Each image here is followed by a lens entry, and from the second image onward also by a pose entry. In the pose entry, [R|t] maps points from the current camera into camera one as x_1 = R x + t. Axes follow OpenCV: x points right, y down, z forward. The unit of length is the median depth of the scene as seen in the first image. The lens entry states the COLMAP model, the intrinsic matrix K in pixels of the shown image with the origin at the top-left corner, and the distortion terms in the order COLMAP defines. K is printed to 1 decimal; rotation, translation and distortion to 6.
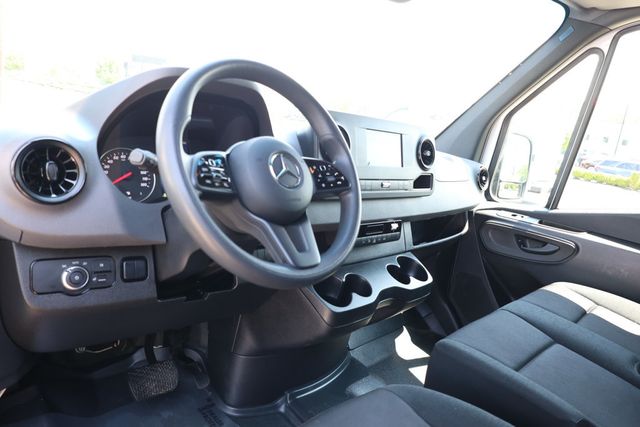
lens RADIAL K [[411.1, 0, 320.0], [0, 411.1, 213.5], [0, 0, 1]] dist [-0.054292, 0.000315]
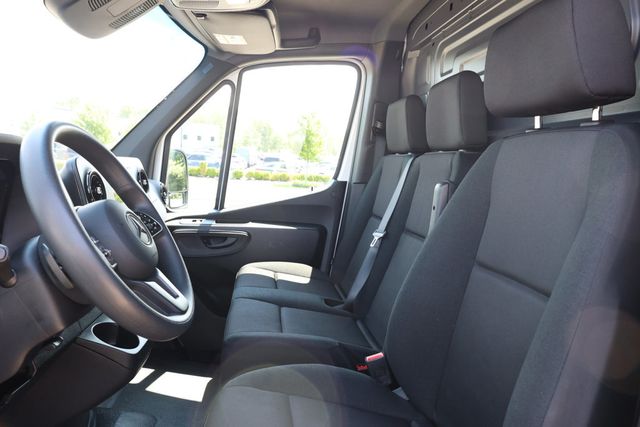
lens RADIAL K [[411.1, 0, 320.0], [0, 411.1, 213.5], [0, 0, 1]] dist [-0.054292, 0.000315]
pose [[0.593483, -0.191394, 0.781759, -0.241617], [0.196246, 0.976410, 0.090066, -0.056637], [-0.780555, 0.099964, 0.617043, -0.002953]]
